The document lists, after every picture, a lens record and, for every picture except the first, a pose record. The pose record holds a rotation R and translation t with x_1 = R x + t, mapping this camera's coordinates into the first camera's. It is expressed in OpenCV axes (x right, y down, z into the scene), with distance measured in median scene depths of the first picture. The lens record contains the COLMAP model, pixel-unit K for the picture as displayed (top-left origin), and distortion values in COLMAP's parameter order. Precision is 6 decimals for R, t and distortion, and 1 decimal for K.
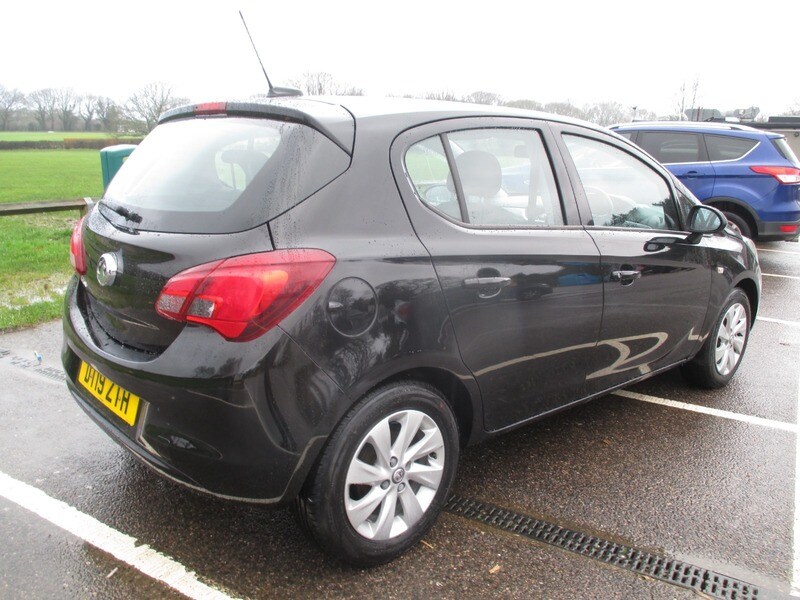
lens RADIAL K [[668.7, 0, 402.7], [0, 668.7, 303.9], [0, 0, 1]] dist [-0.034856, 0.000874]
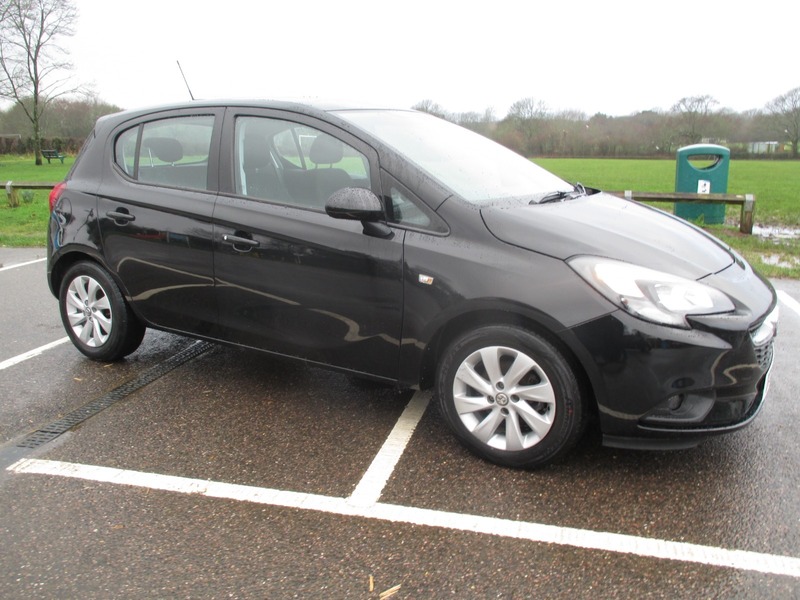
lens RADIAL K [[668.7, 0, 403.8], [0, 668.7, 303.5], [0, 0, 1]] dist [-0.034856, 0.000874]
pose [[0.297554, 0.201042, -0.933297, 1.806190], [-0.214515, 0.966659, 0.139837, -0.191508], [0.930293, 0.158597, 0.330759, 1.111556]]
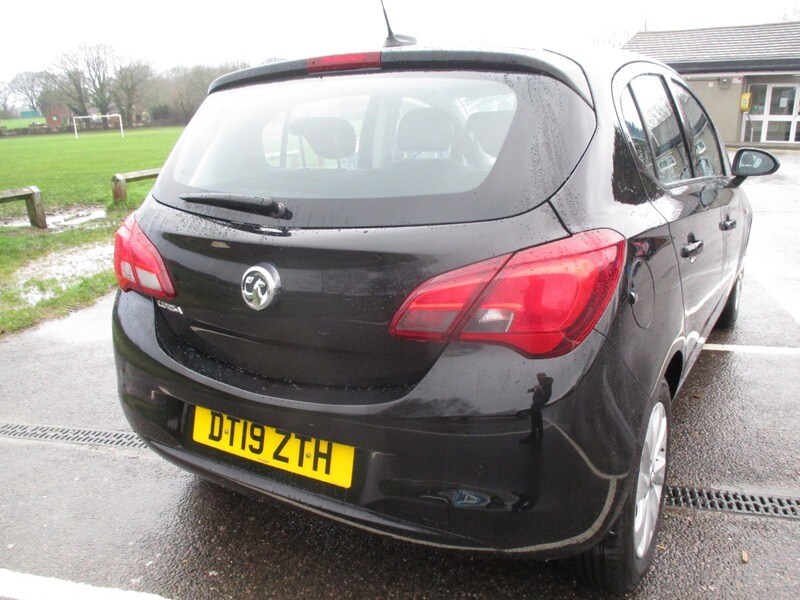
lens RADIAL K [[668.7, 0, 403.7], [0, 668.7, 304.7], [0, 0, 1]] dist [-0.034856, 0.000874]
pose [[0.955087, -0.137194, 0.262653, -0.475935], [0.124178, 0.990088, 0.065611, -0.059637], [-0.269051, -0.030048, 0.962657, 0.237808]]
